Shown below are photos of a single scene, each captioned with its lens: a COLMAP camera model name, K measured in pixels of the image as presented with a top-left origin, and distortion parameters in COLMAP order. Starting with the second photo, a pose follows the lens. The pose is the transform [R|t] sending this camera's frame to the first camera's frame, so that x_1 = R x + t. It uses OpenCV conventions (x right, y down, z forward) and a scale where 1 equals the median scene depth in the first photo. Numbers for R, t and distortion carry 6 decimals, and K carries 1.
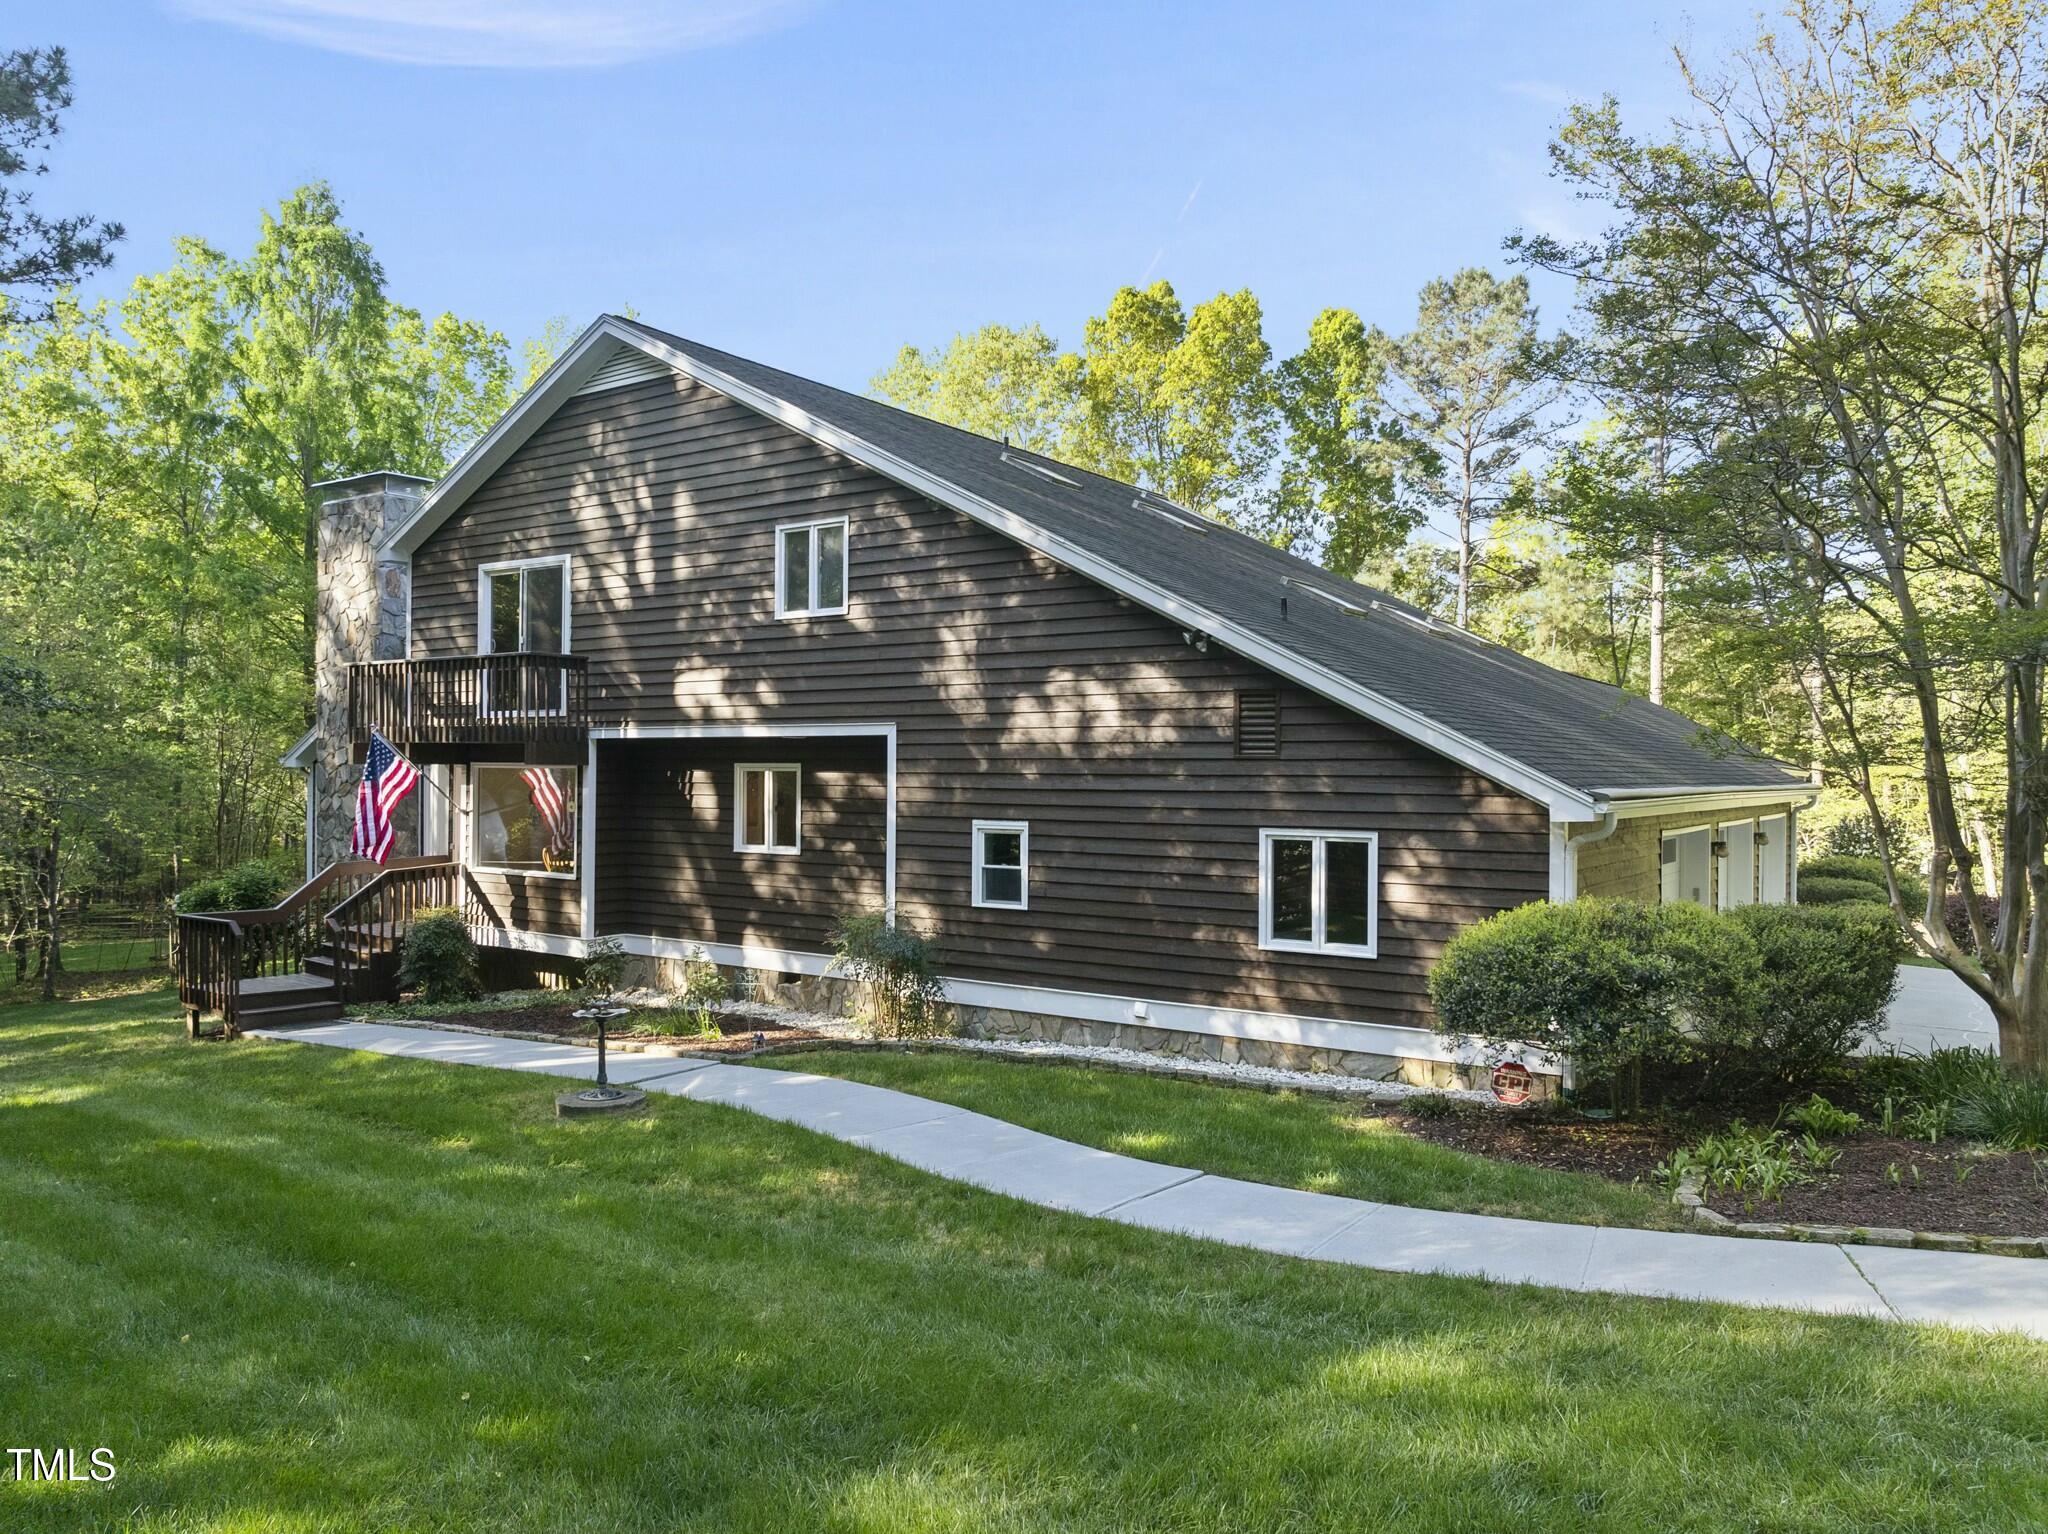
lens RADIAL K [[1441.3, 0, 1024.0], [0, 1441.3, 767.0], [0, 0, 1]] dist [-0.043005, -0.000385]
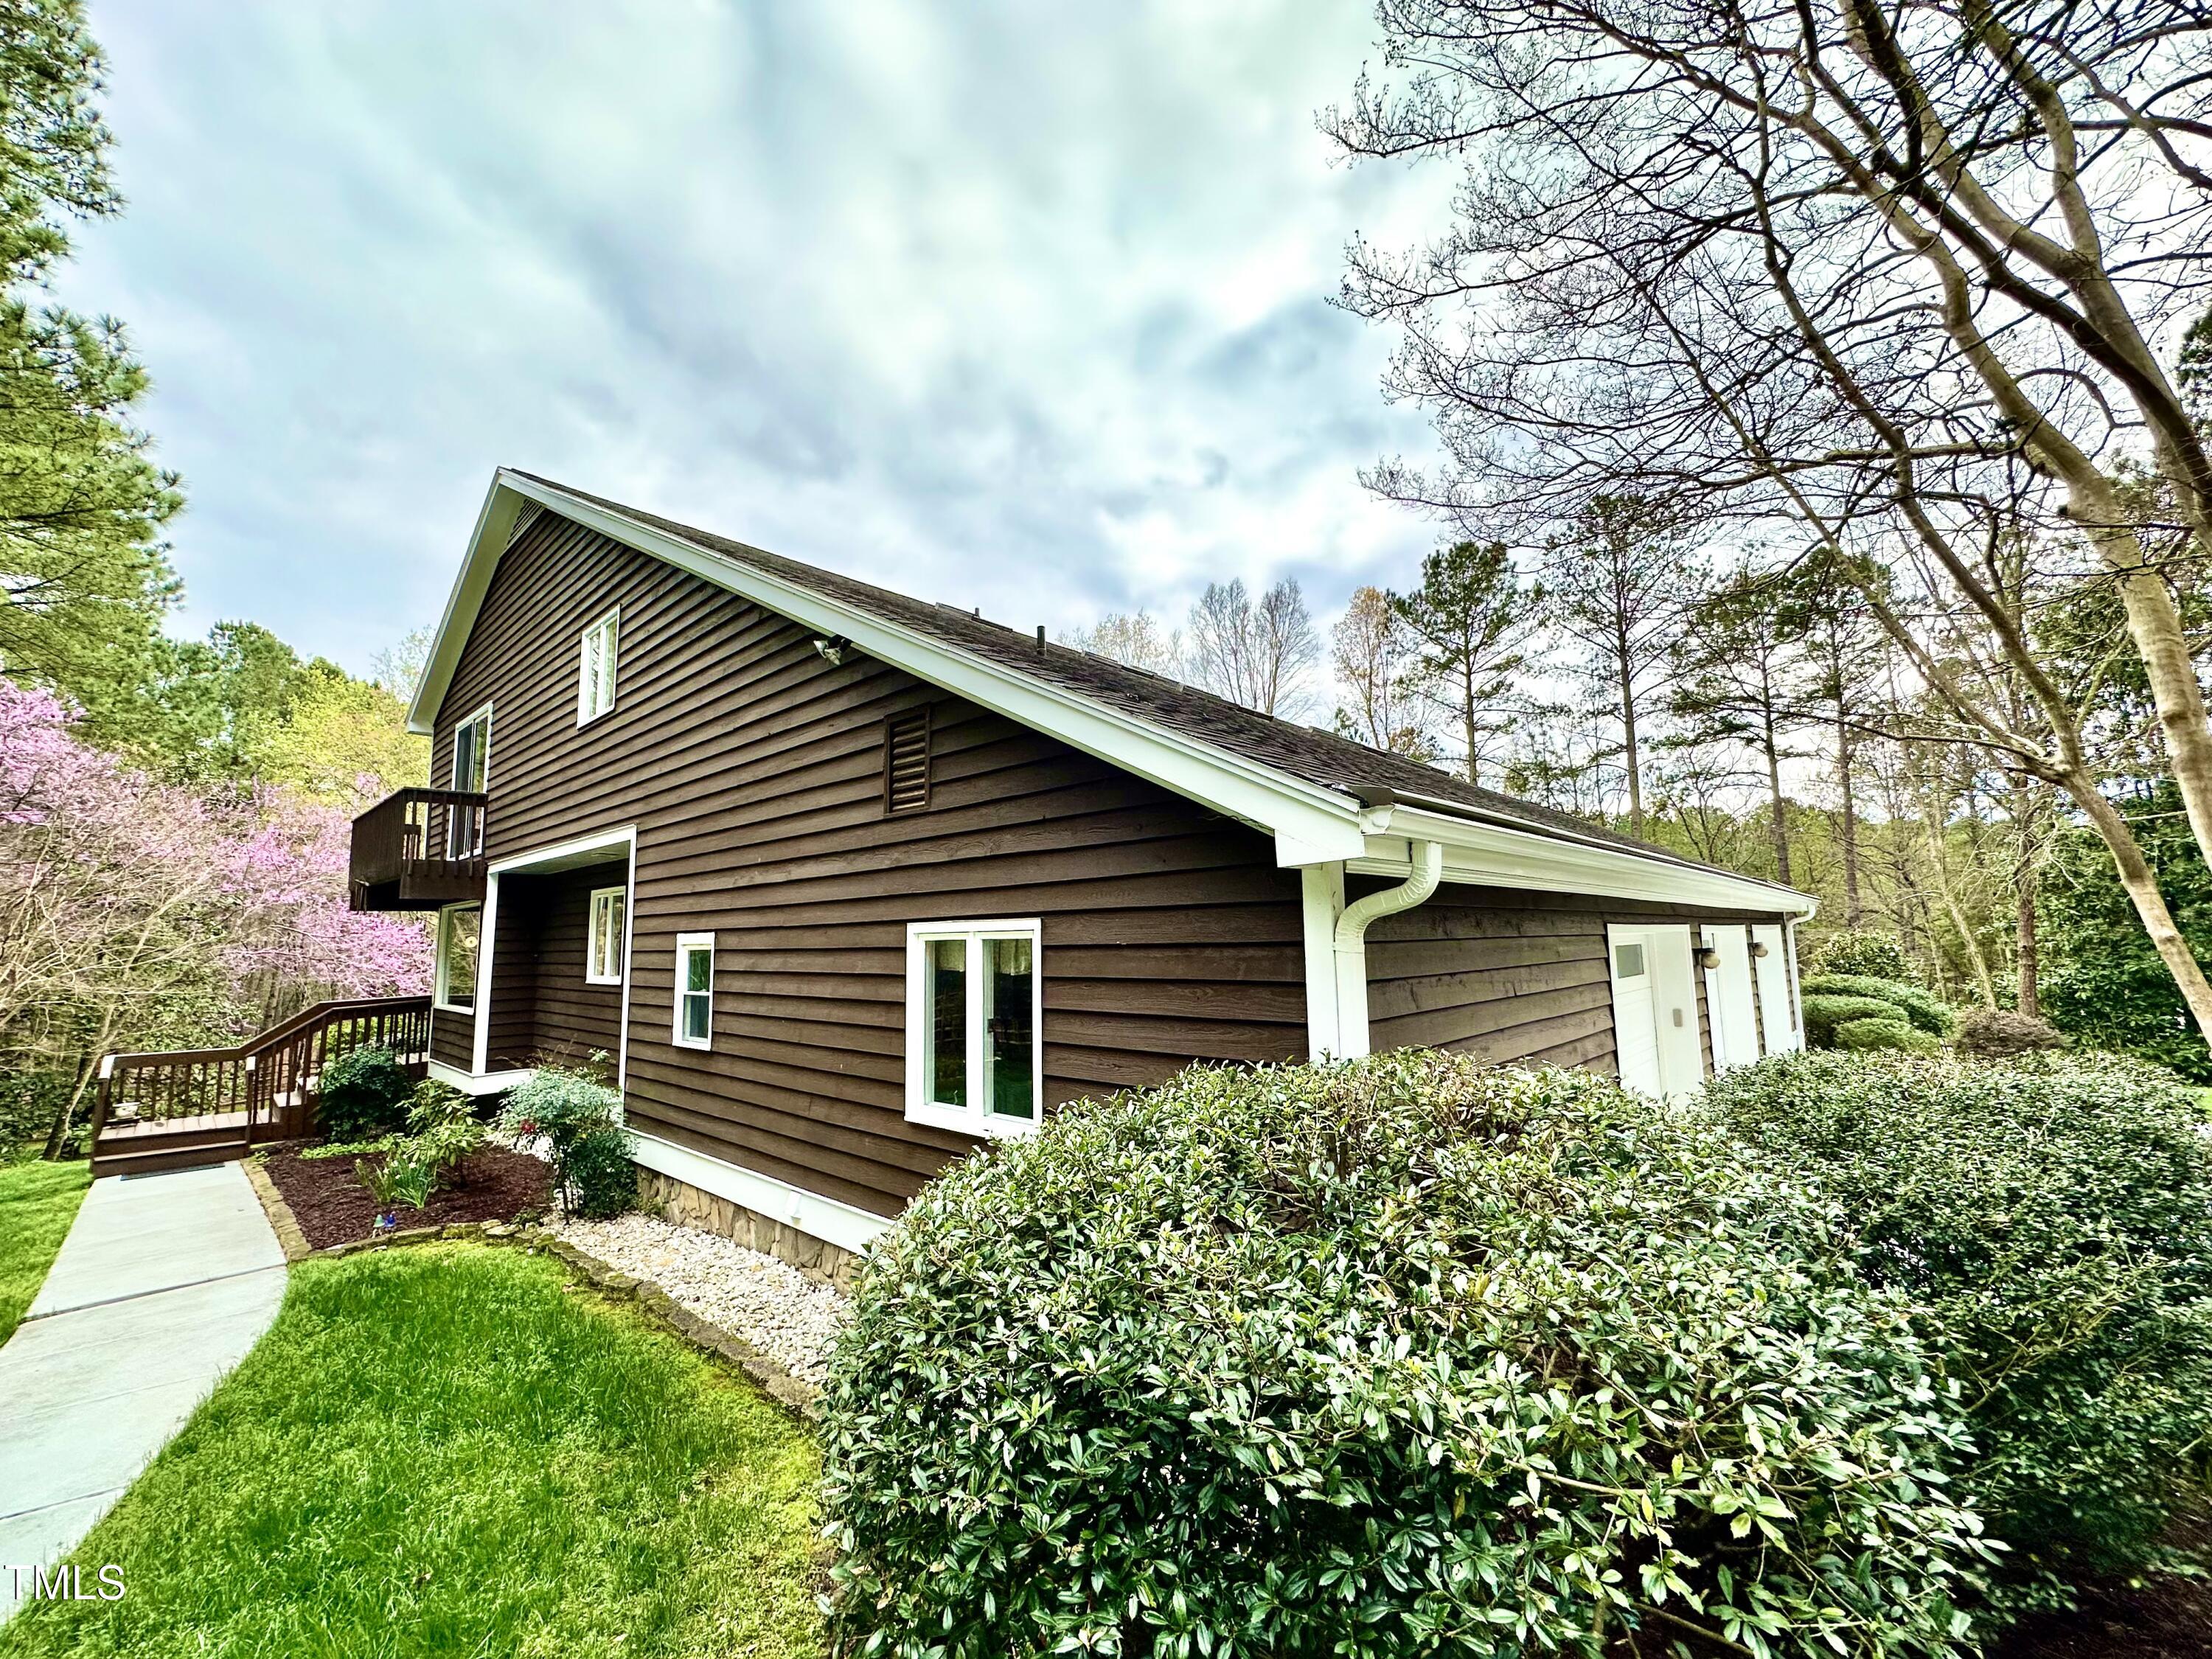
lens RADIAL K [[881.3, 0, 1106.0], [0, 881.3, 829.5], [0, 0, 1]] dist [-0.000290, -0.000060]
pose [[0.990300, -0.040244, -0.132991, 0.270244], [0.024055, 0.992341, -0.121163, 0.044948], [0.136849, 0.116788, 0.983683, 0.556250]]
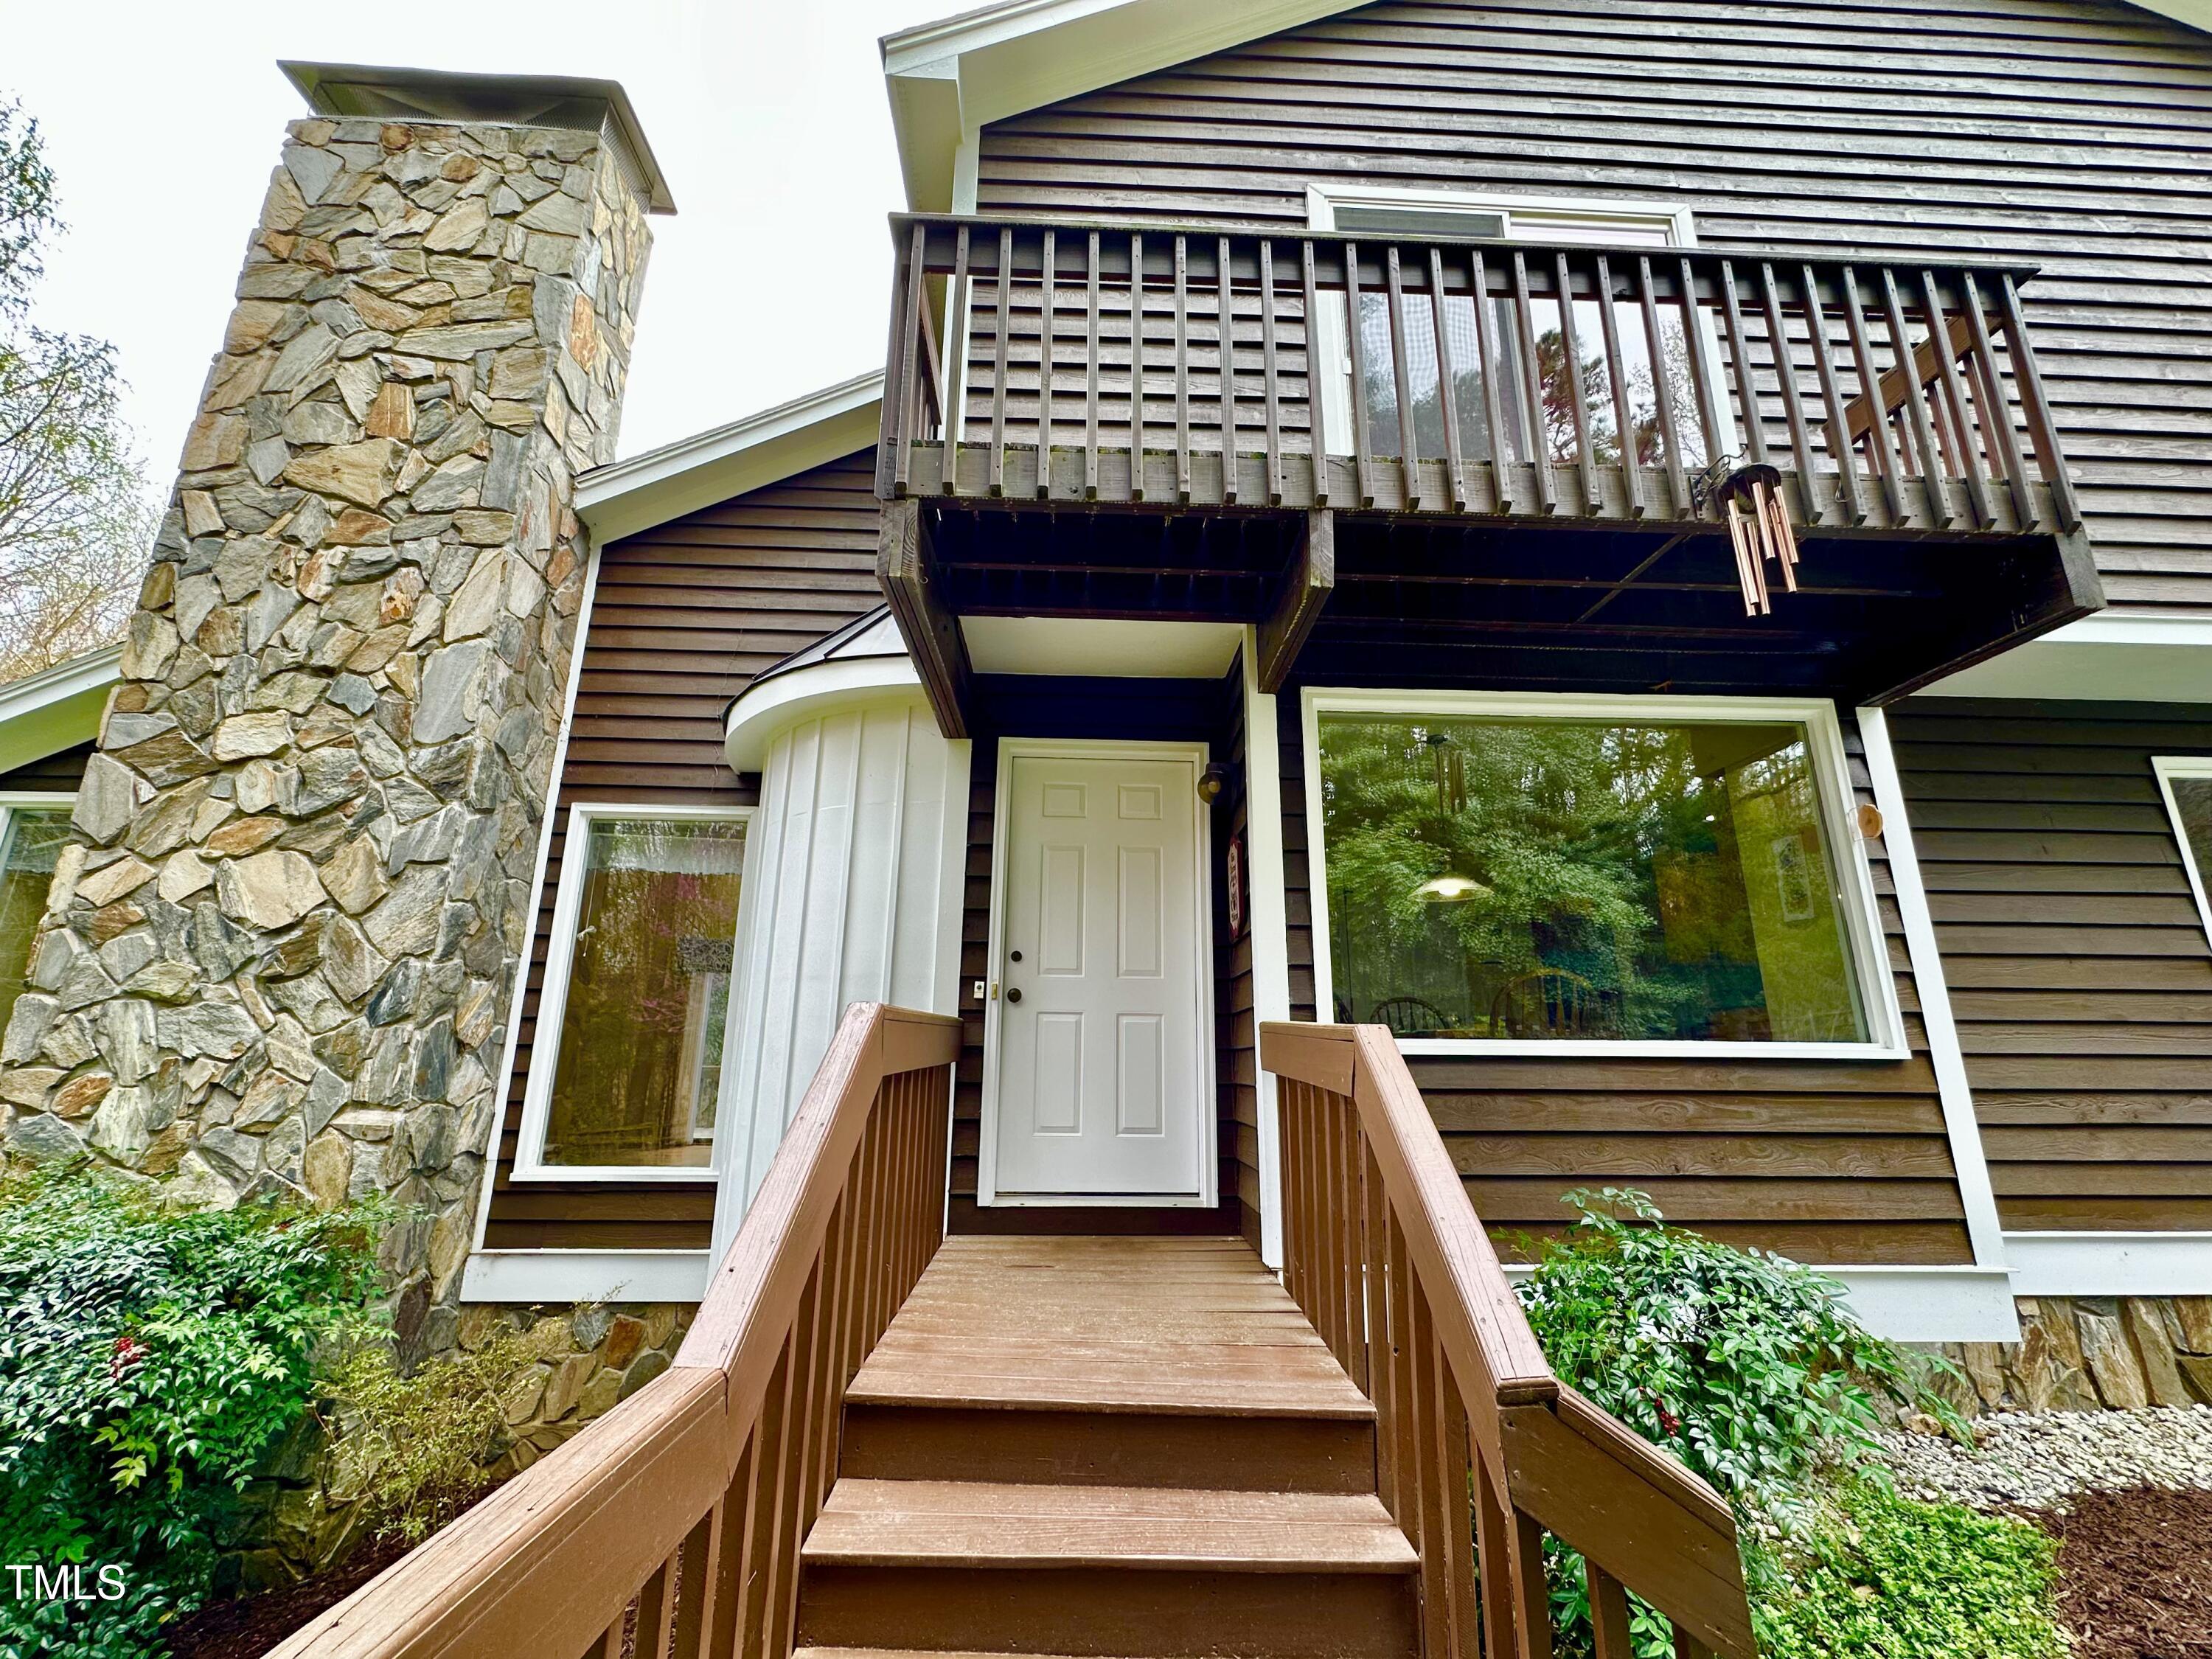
lens RADIAL K [[881.3, 0, 1106.0], [0, 881.3, 829.5], [0, 0, 1]] dist [-0.000290, -0.000060]
pose [[0.800914, 0.151797, 0.579218, -0.708485], [-0.004138, 0.968712, -0.248151, 0.098633], [-0.598765, 0.196351, 0.776484, 1.194309]]
